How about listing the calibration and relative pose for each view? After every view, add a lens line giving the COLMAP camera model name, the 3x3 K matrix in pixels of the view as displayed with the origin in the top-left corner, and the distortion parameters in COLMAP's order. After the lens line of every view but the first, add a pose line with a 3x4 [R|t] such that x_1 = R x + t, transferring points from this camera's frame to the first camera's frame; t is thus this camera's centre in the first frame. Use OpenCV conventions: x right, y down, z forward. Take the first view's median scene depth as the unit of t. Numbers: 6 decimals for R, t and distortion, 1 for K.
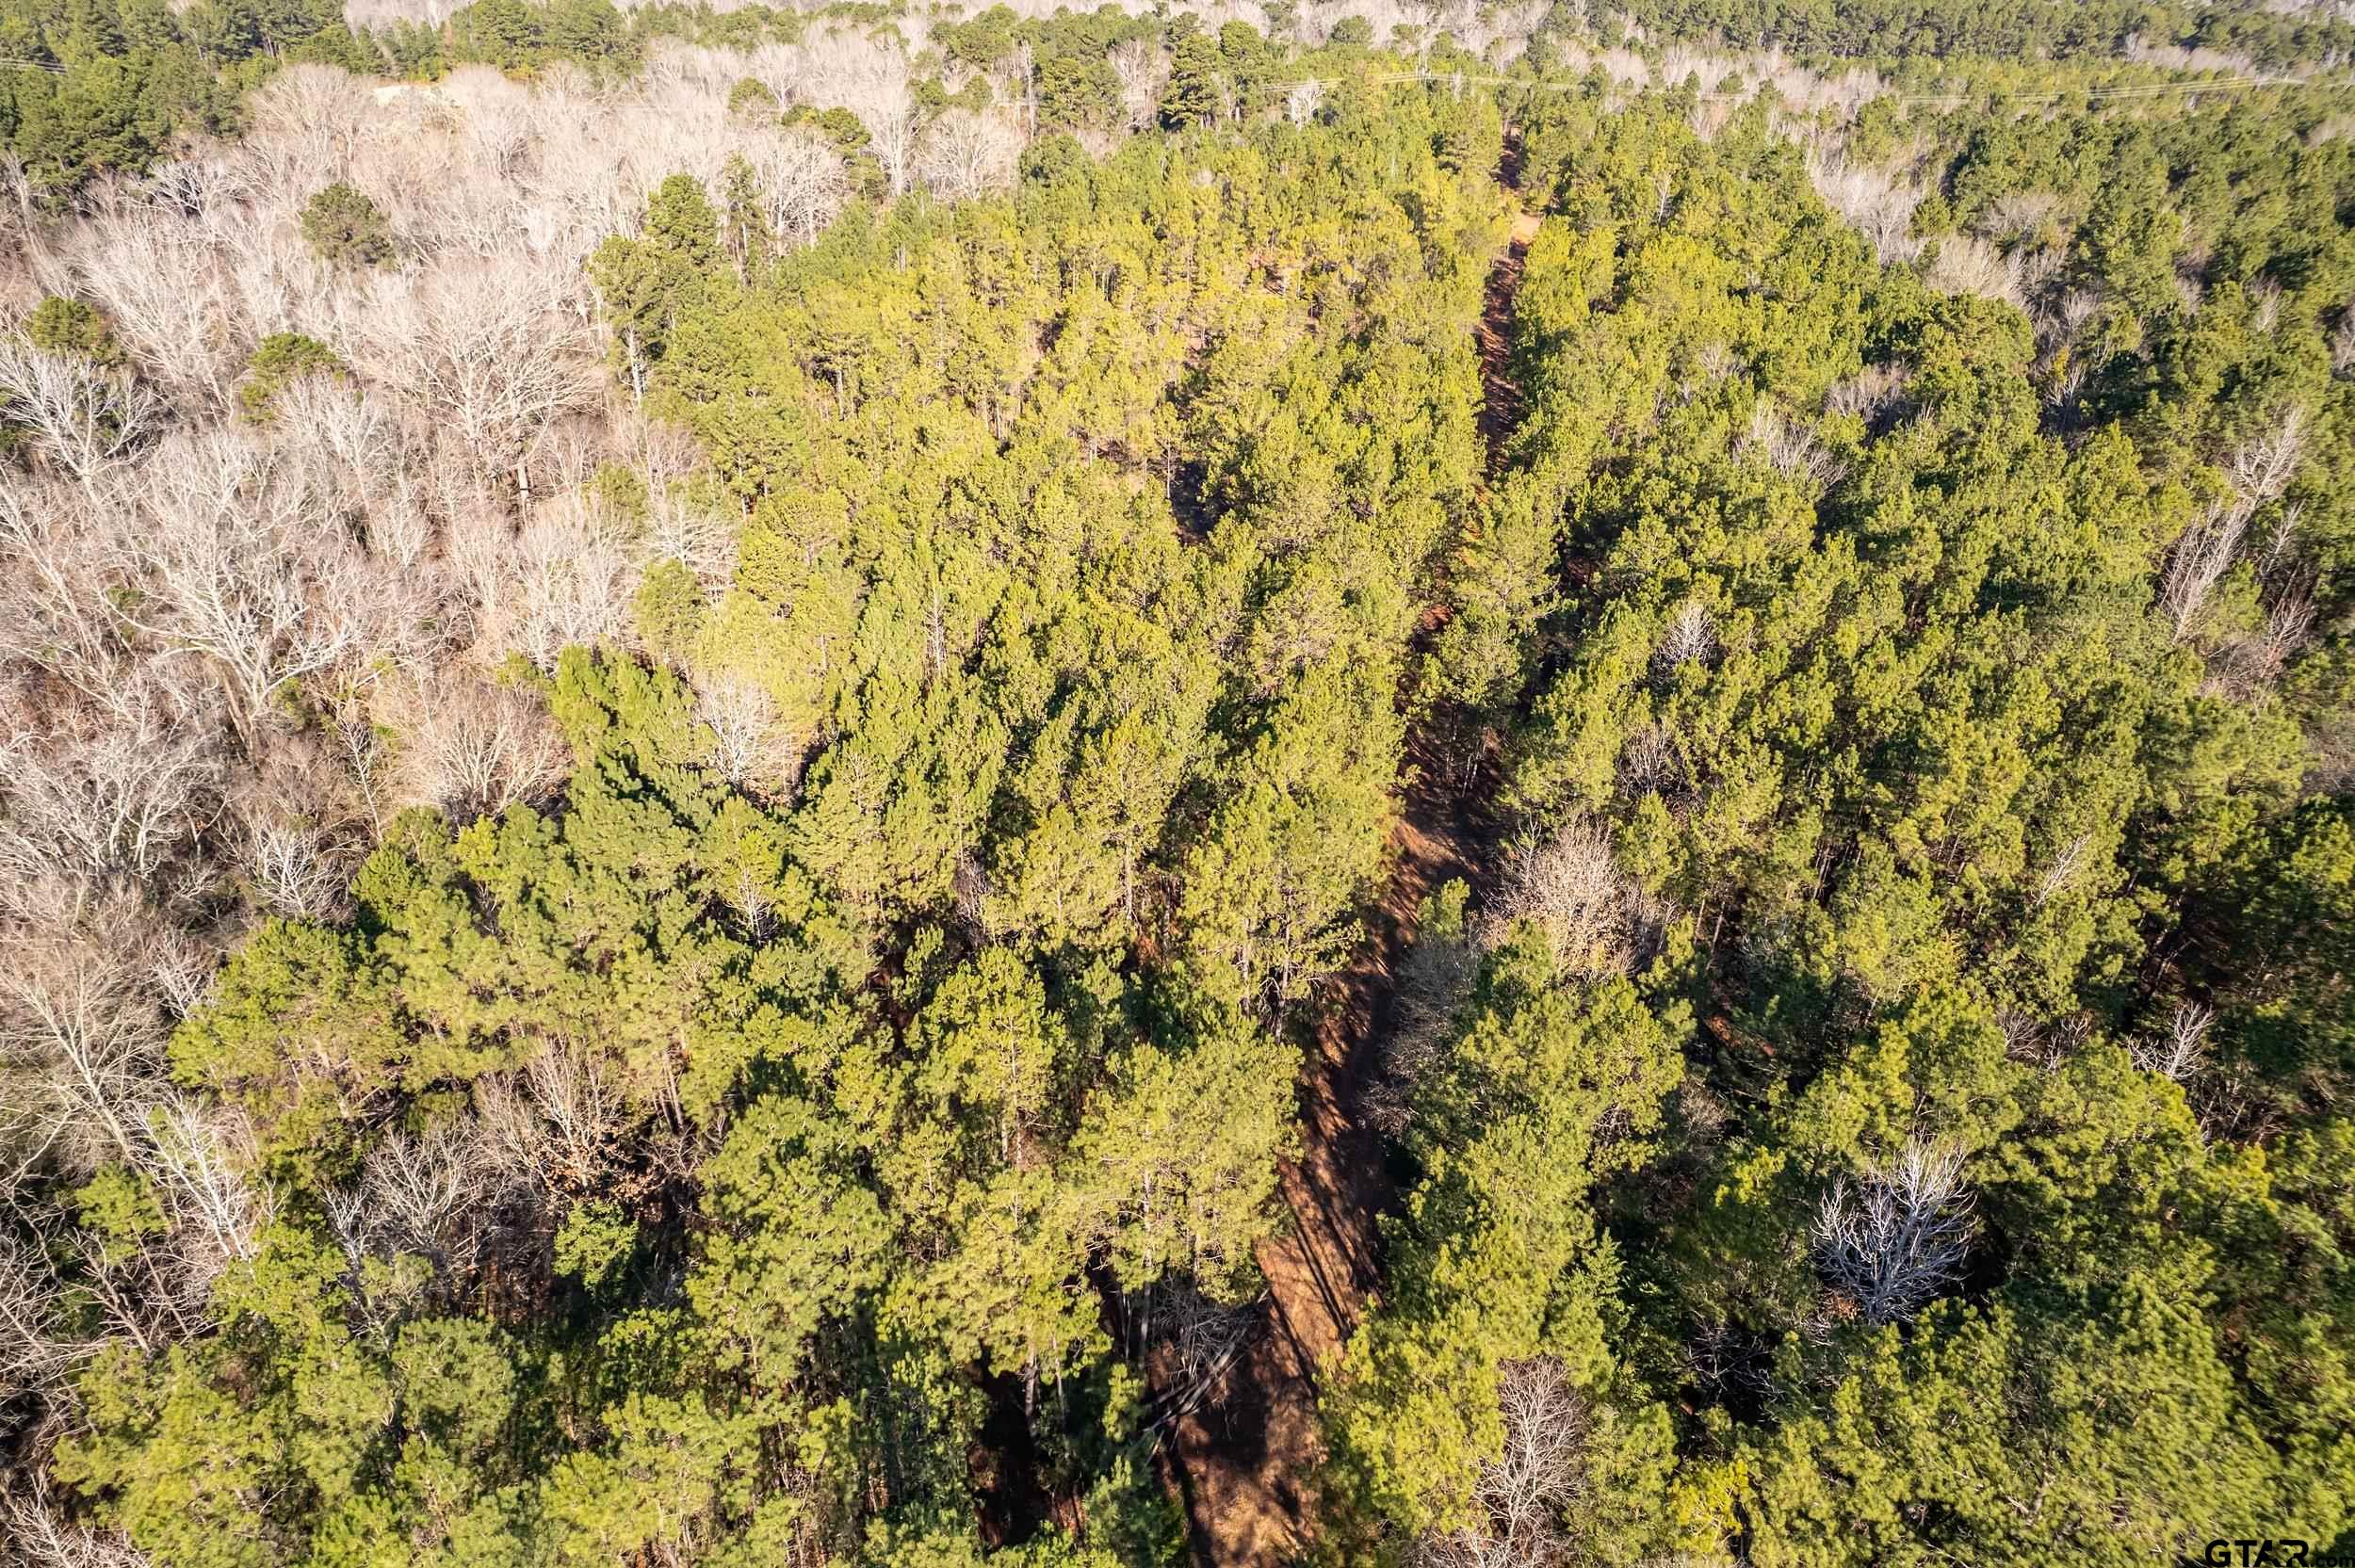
lens RADIAL K [[1521.6, 0, 1177.5], [0, 1521.6, 784.0], [0, 0, 1]] dist [-0.069382, 0.074604]
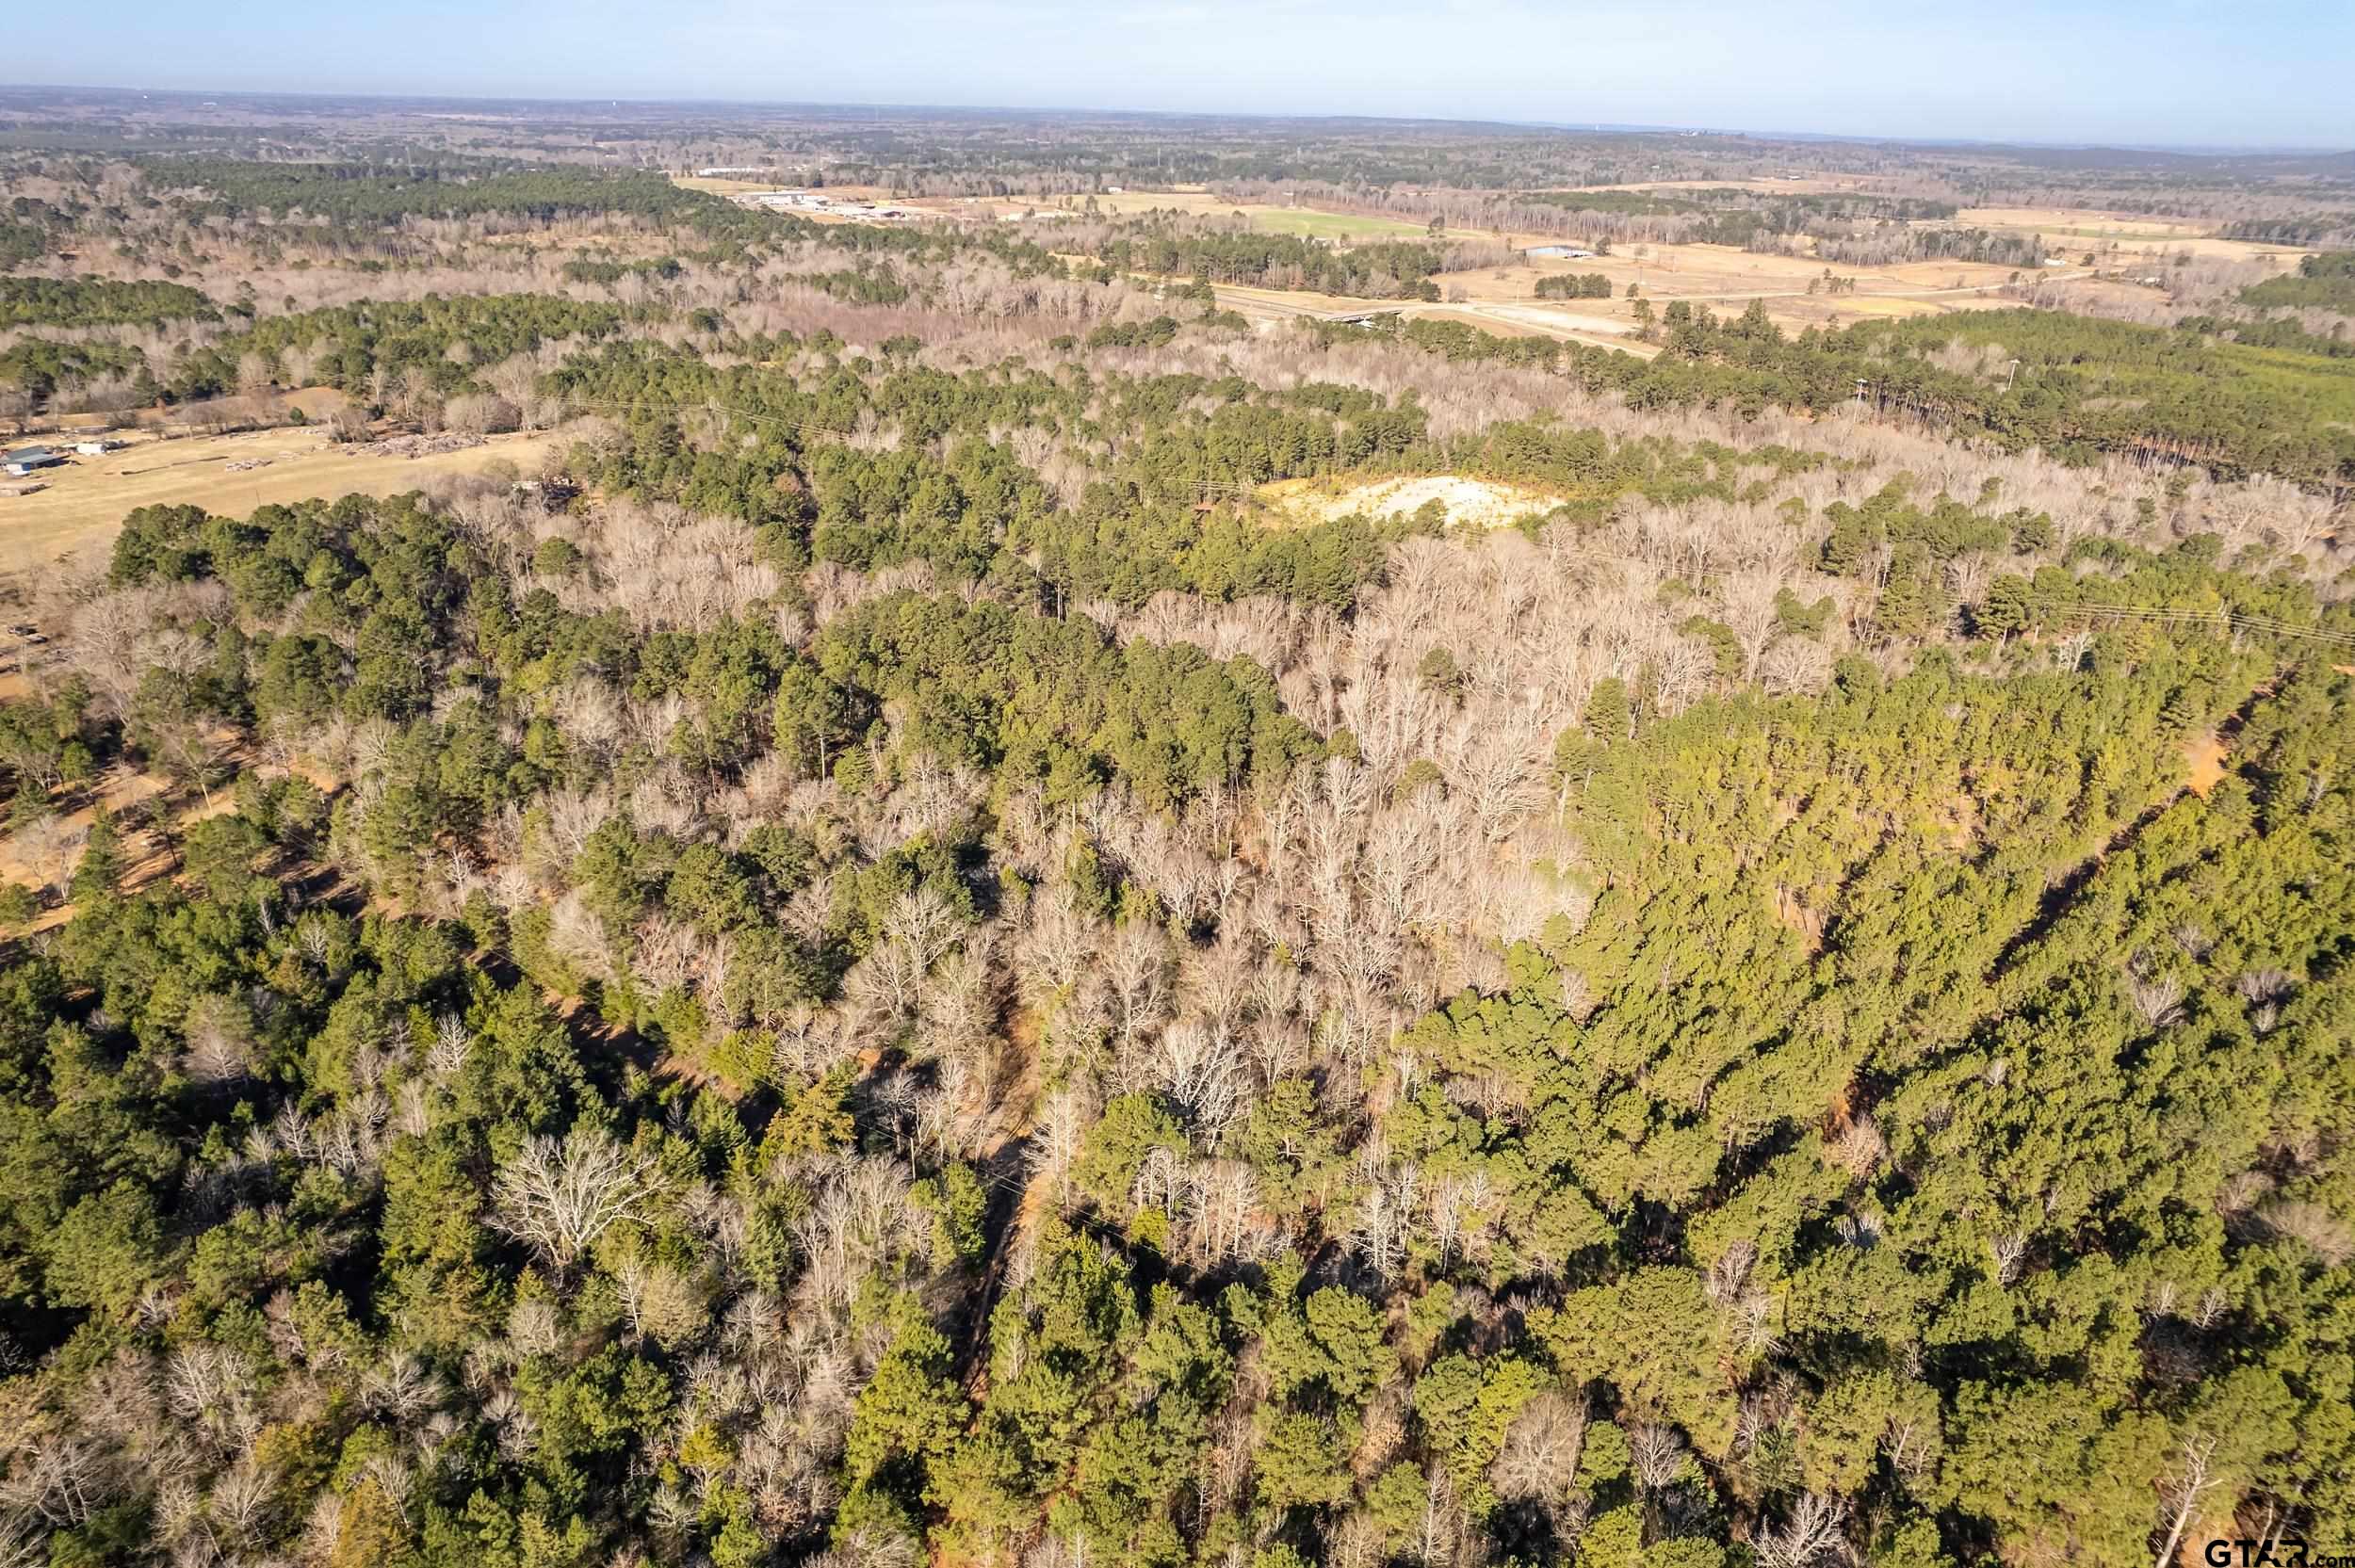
lens RADIAL K [[1521.6, 0, 1177.5], [0, 1521.6, 784.0], [0, 0, 1]] dist [-0.069382, 0.074604]
pose [[0.832308, 0.222893, -0.507525, 0.414136], [-0.298340, 0.951796, -0.071251, 0.012893], [0.467179, 0.210718, 0.858686, -1.750646]]
